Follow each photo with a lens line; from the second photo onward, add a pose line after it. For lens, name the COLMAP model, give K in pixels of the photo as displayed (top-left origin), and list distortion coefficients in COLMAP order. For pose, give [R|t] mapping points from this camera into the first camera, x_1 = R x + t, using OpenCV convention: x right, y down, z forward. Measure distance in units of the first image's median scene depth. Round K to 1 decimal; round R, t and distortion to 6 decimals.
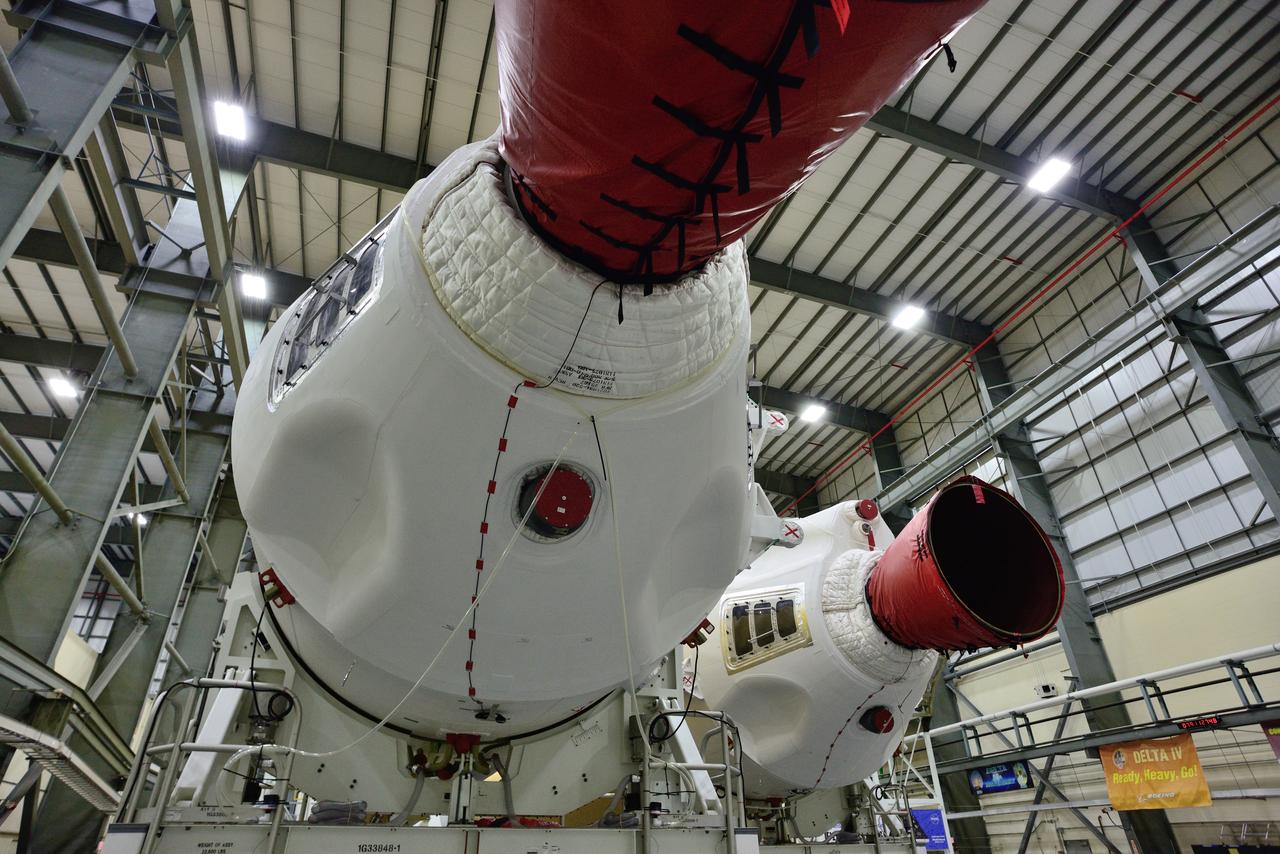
lens RADIAL K [[724.2, 0, 631.6], [0, 724.2, 427.3], [0, 0, 1]] dist [-0.102863, 0.071335]
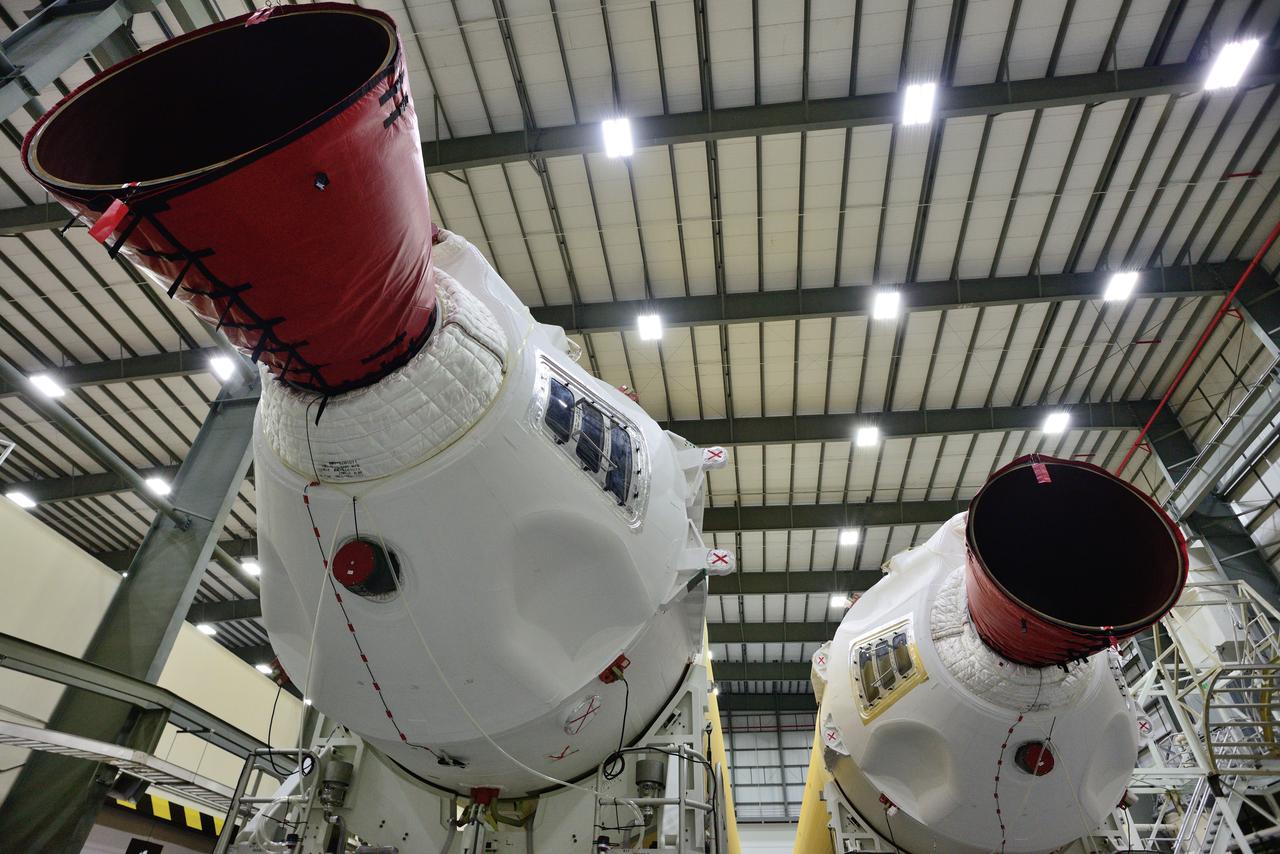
lens RADIAL K [[724.2, 0, 631.6], [0, 724.2, 427.3], [0, 0, 1]] dist [-0.102863, 0.071335]
pose [[0.886402, -0.266814, -0.378287, 0.322356], [0.214648, 0.960923, -0.174796, 0.069819], [0.410143, 0.073741, 0.909035, 0.008425]]
